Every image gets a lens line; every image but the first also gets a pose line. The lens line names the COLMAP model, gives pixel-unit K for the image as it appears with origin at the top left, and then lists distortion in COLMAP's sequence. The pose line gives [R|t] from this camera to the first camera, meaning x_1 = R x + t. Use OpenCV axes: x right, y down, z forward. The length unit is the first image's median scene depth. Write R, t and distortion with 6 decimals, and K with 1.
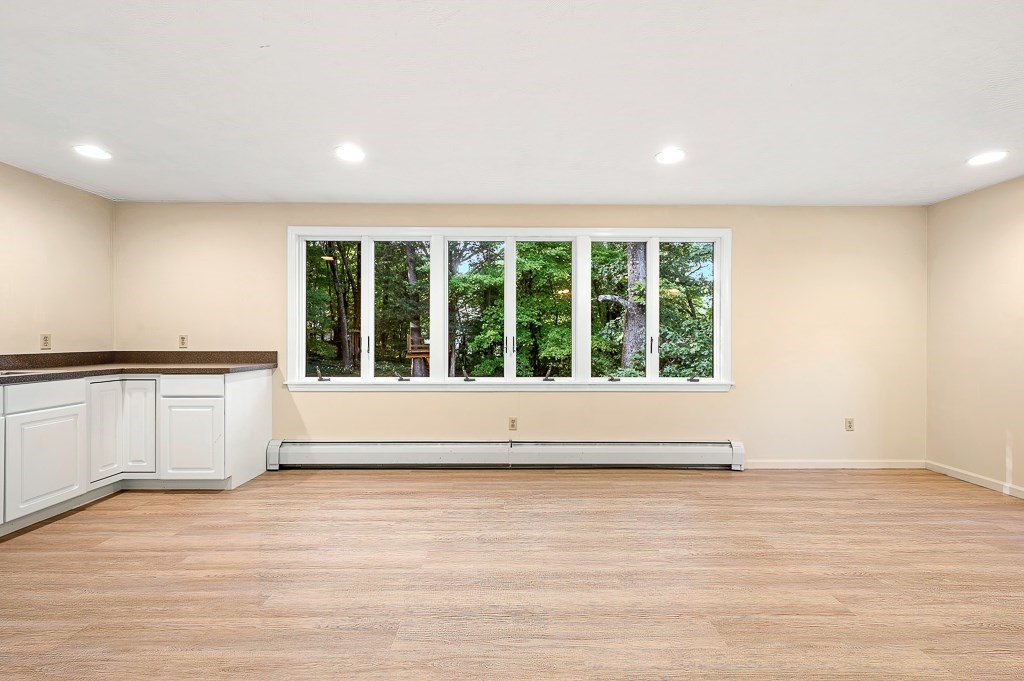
lens RADIAL K [[430.7, 0, 512.0], [0, 430.7, 340.5], [0, 0, 1]] dist [0.000142, -0.000111]
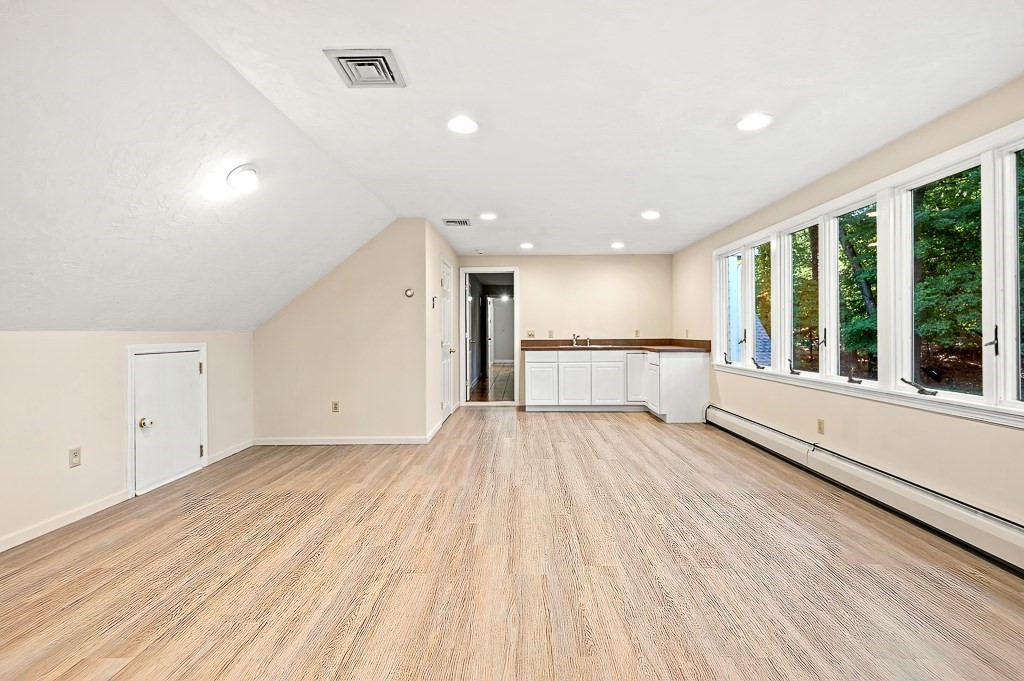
lens RADIAL K [[460.7, 0, 513.9], [0, 460.7, 335.6], [0, 0, 1]] dist [0.000137, -0.000014]
pose [[-0.028947, 0.004590, -0.999570, 1.067555], [-0.001943, 0.999987, 0.004648, 0.003511], [0.999579, 0.002077, -0.028937, 0.435810]]
